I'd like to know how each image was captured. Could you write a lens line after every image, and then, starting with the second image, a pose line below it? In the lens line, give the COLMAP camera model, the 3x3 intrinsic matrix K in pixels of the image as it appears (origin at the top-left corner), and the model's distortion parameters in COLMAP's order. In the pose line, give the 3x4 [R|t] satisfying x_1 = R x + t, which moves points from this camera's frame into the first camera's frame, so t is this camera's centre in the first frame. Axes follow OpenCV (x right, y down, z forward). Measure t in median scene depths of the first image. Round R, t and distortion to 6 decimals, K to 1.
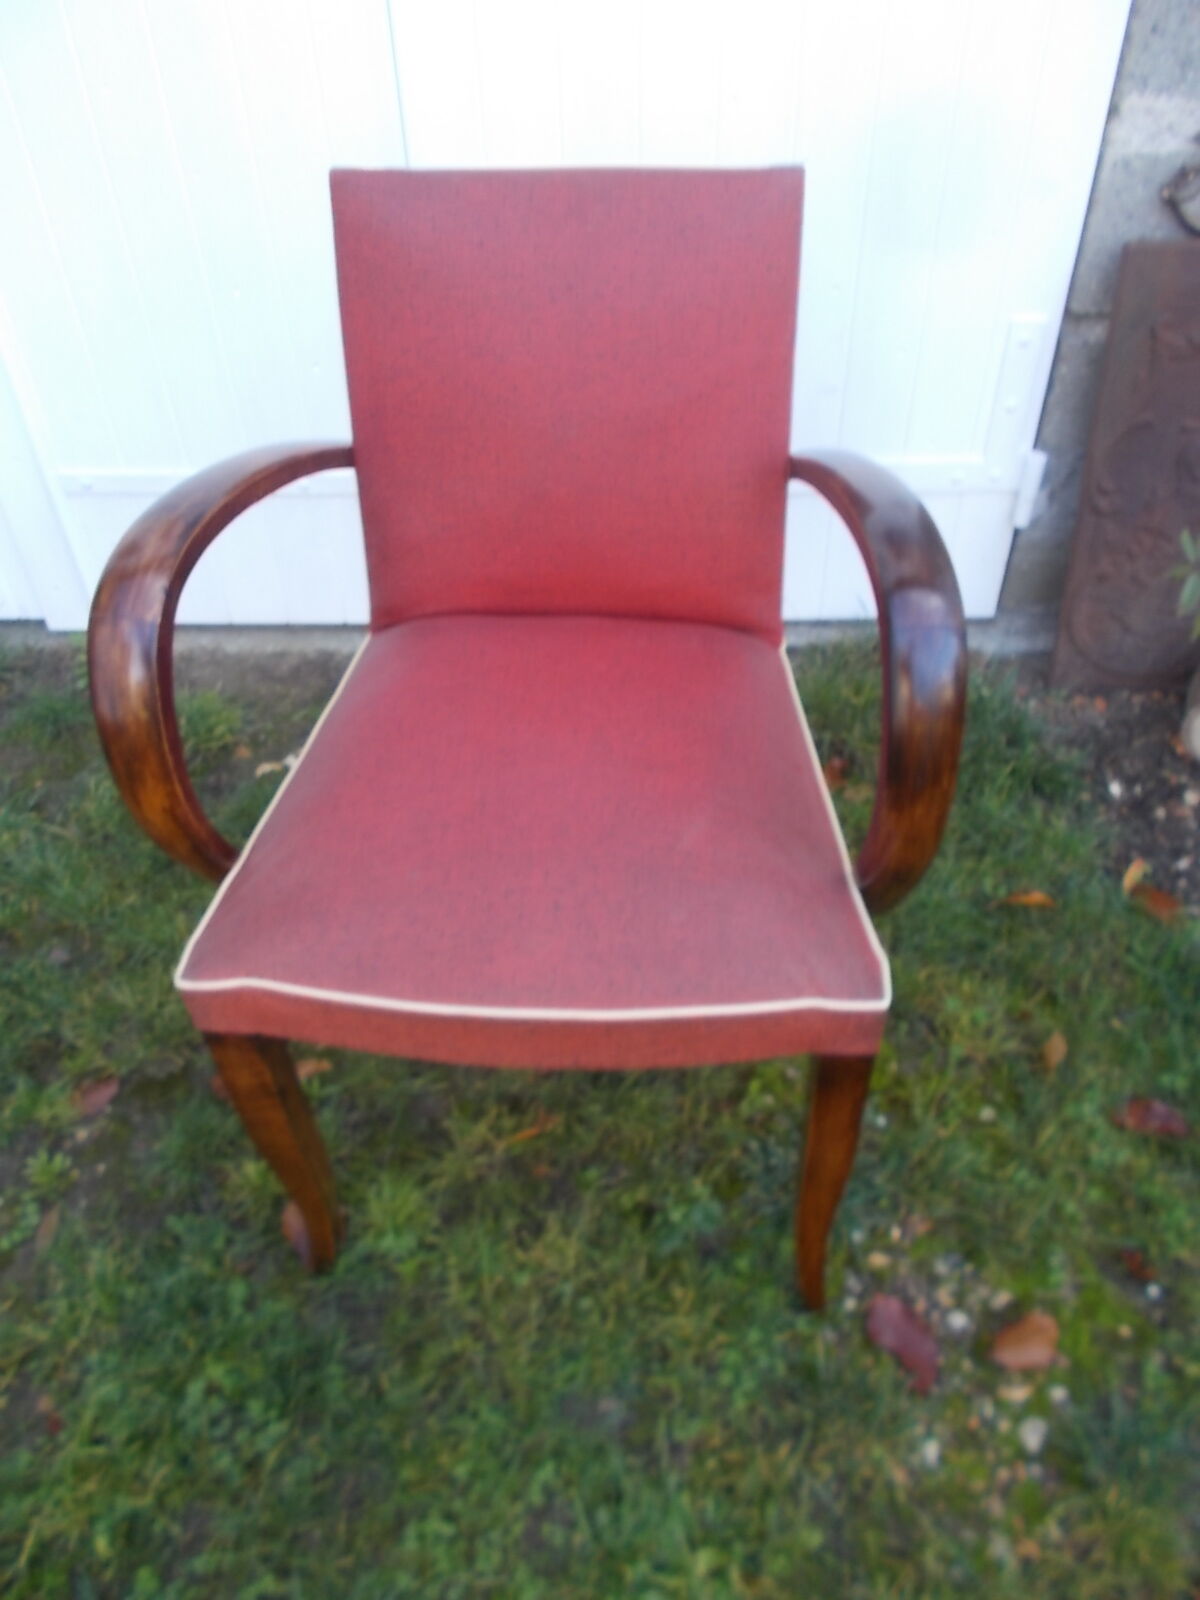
lens RADIAL K [[1215.2, 0, 608.5], [0, 1215.2, 792.9], [0, 0, 1]] dist [0.007716, -0.016063]
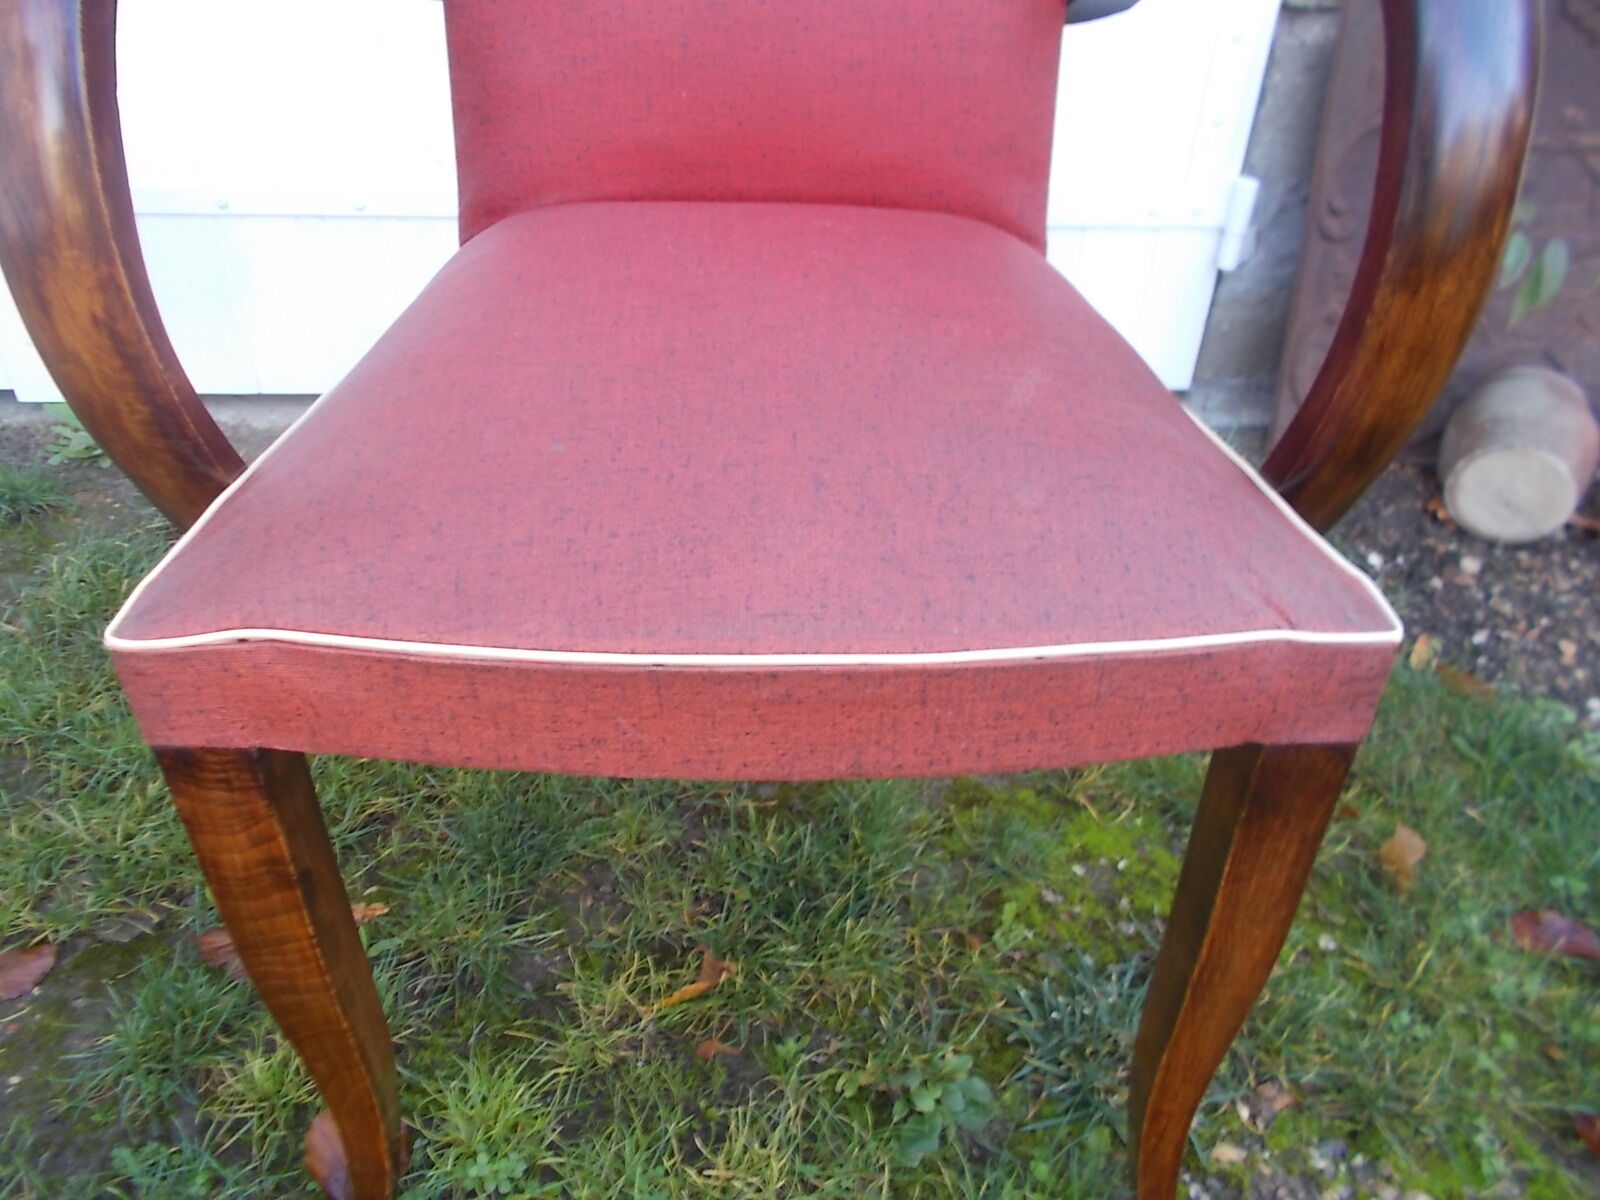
lens RADIAL K [[1215.2, 0, 791.3], [0, 1215.2, 593.8], [0, 0, 1]] dist [0.007716, -0.016063]
pose [[0.994611, -0.008848, 0.103295, -0.078814], [0.021154, 0.992711, -0.118652, 0.144886], [-0.101492, 0.120198, 0.987548, 0.311369]]
